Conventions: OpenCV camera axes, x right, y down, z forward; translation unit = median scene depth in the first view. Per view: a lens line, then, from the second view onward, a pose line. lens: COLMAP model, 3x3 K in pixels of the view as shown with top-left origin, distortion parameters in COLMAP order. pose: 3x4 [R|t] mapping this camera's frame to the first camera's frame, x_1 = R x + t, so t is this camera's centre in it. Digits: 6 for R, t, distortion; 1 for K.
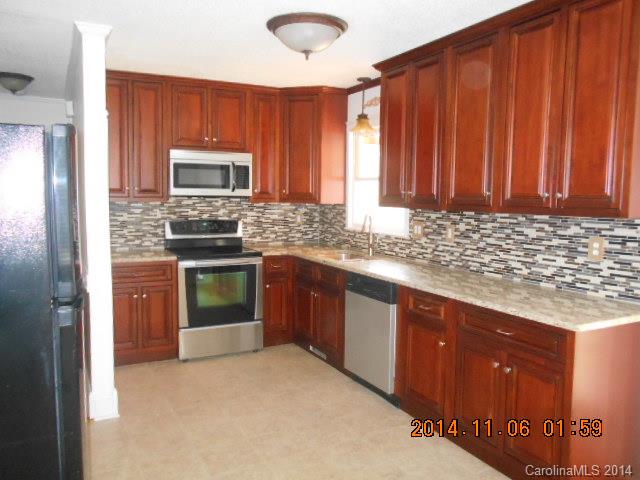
lens RADIAL K [[510.7, 0, 320.0], [0, 510.7, 240.0], [0, 0, 1]] dist [-0.000522, 0.001639]
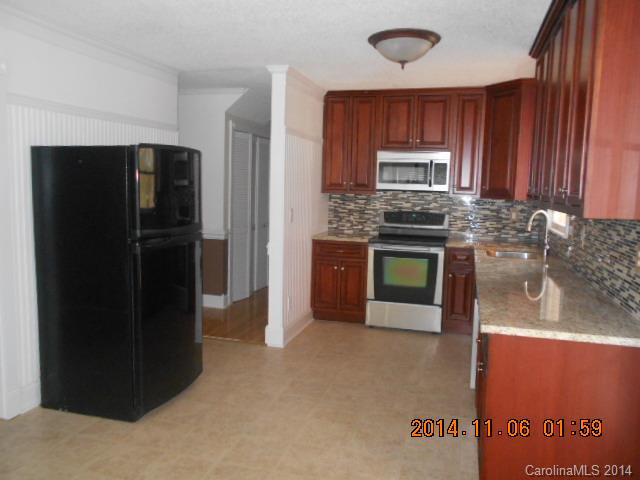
lens RADIAL K [[510.7, 0, 320.0], [0, 510.7, 240.0], [0, 0, 1]] dist [-0.000522, 0.001639]
pose [[0.720884, 0.081559, -0.688240, 0.421968], [-0.079097, 0.996245, 0.035209, -0.000494], [0.688528, 0.029056, 0.724628, 0.041528]]
